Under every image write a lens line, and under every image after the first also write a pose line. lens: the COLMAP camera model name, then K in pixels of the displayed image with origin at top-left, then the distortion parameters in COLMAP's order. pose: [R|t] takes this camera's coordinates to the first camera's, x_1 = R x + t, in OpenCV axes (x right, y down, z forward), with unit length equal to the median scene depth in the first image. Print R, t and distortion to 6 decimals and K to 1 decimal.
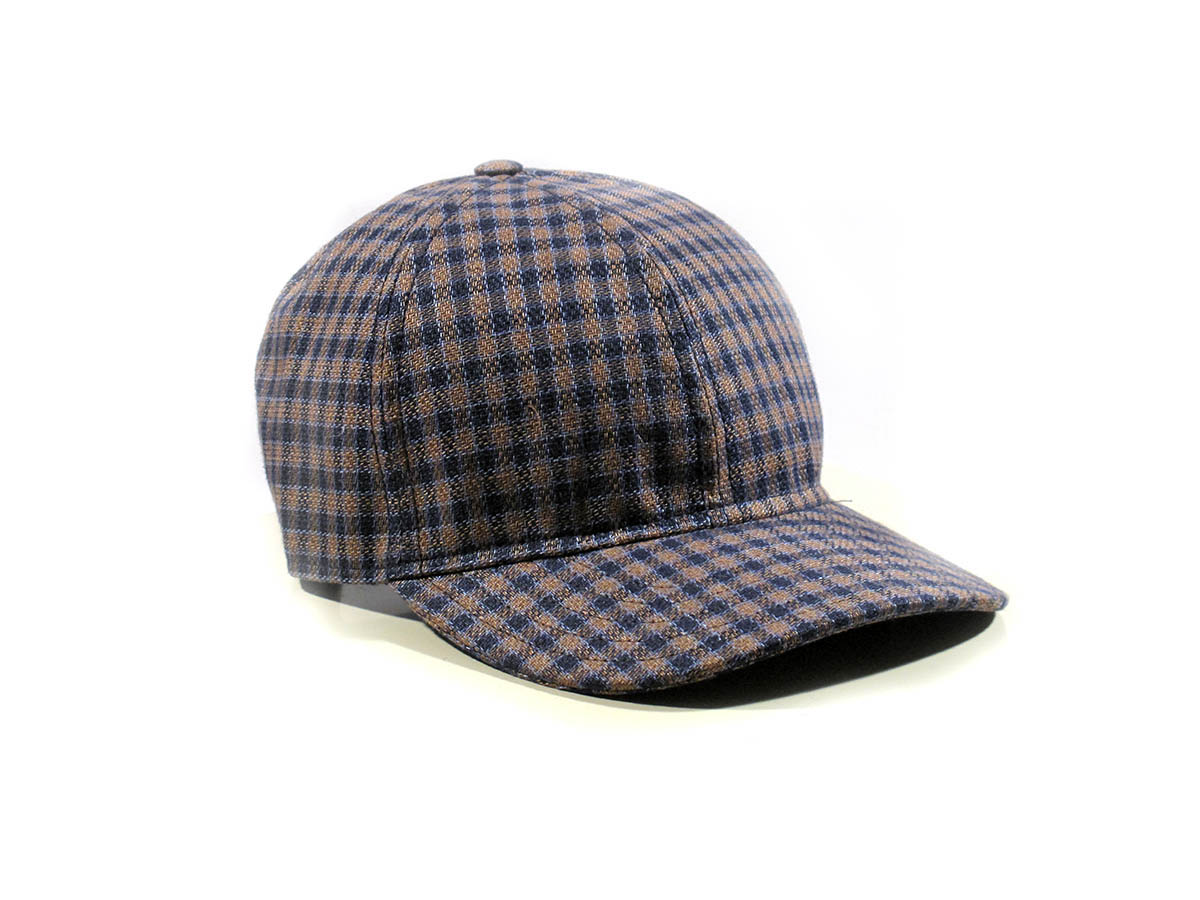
lens RADIAL K [[2843.4, 0, 599.6], [0, 2843.4, 453.0], [0, 0, 1]] dist [-0.017696, 0.000000]
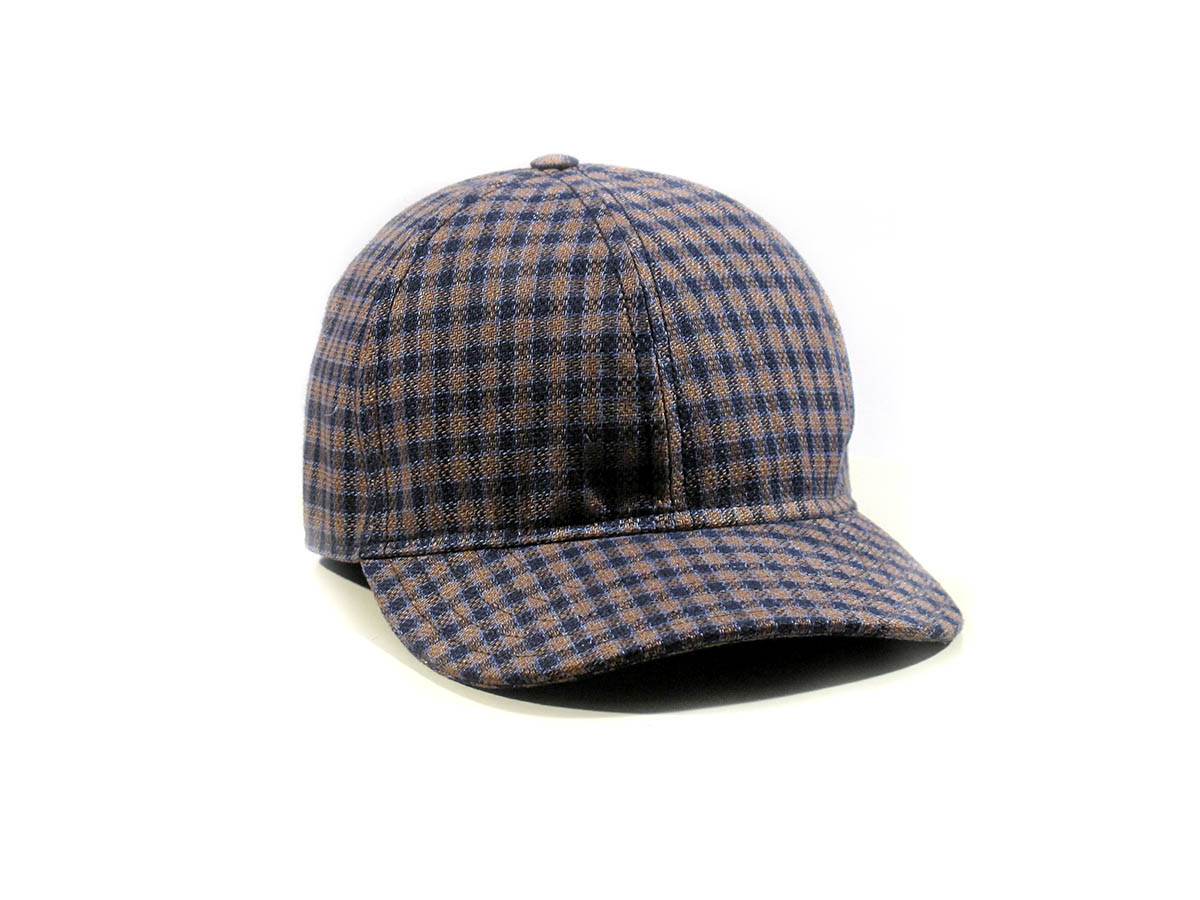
lens RADIAL K [[2843.4, 0, 601.2], [0, 2843.4, 448.0], [0, 0, 1]] dist [-0.017696, 0.000000]
pose [[0.955268, 0.070730, -0.287160, 0.301677], [-0.069907, 0.997467, 0.013133, -0.014678], [0.287361, 0.007529, 0.957793, 0.042250]]
